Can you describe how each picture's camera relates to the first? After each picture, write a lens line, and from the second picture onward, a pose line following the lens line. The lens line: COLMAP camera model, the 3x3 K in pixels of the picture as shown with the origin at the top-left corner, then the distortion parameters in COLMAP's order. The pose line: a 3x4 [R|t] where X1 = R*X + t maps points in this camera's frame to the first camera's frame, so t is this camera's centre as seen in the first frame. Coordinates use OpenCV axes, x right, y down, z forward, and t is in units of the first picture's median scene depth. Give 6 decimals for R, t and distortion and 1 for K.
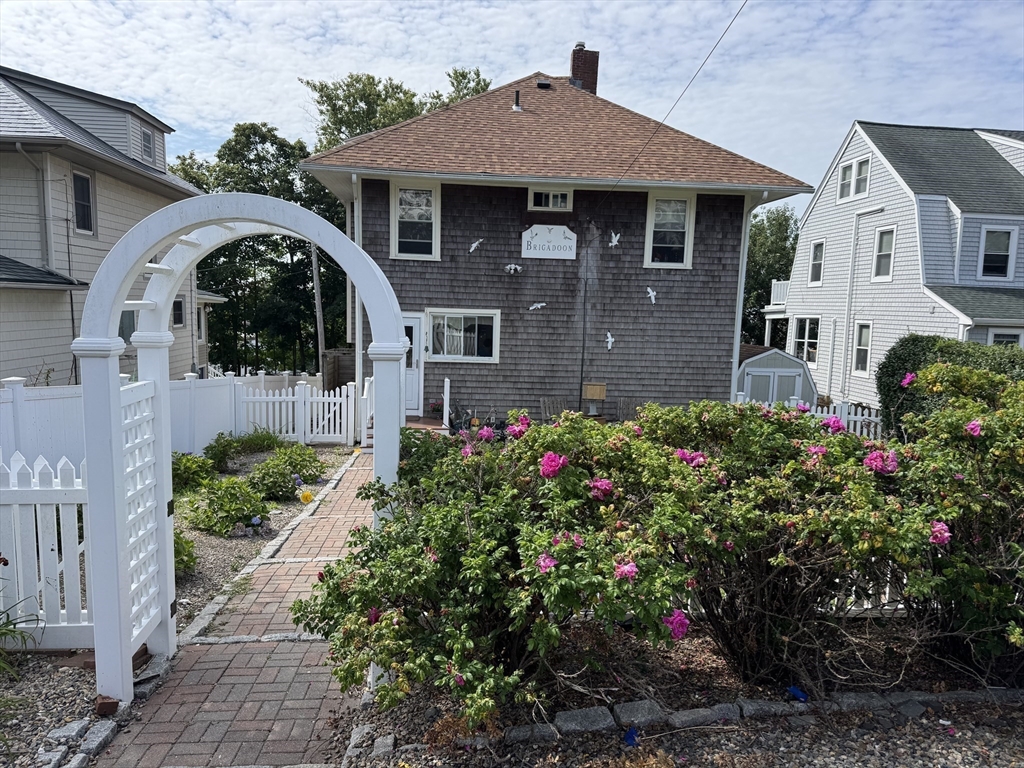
lens RADIAL K [[713.3, 0, 512.0], [0, 713.3, 384.0], [0, 0, 1]] dist [0.033127, -0.040039]
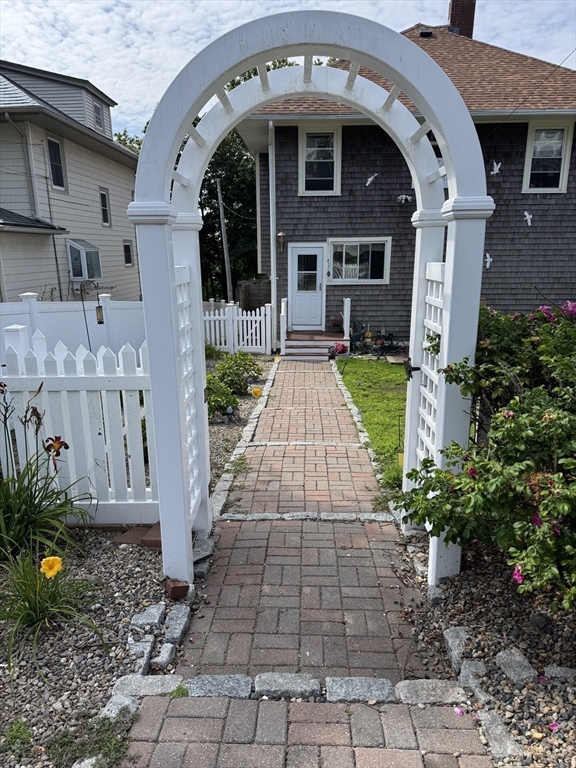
lens RADIAL K [[534.9, 0, 277.2], [0, 534.9, 382.3], [0, 0, 1]] dist [0.033127, -0.040039]
pose [[0.989387, -0.003527, -0.145260, -0.072300], [0.021848, 0.991951, 0.124722, 0.017170], [0.143651, -0.126572, 0.981501, 0.074144]]
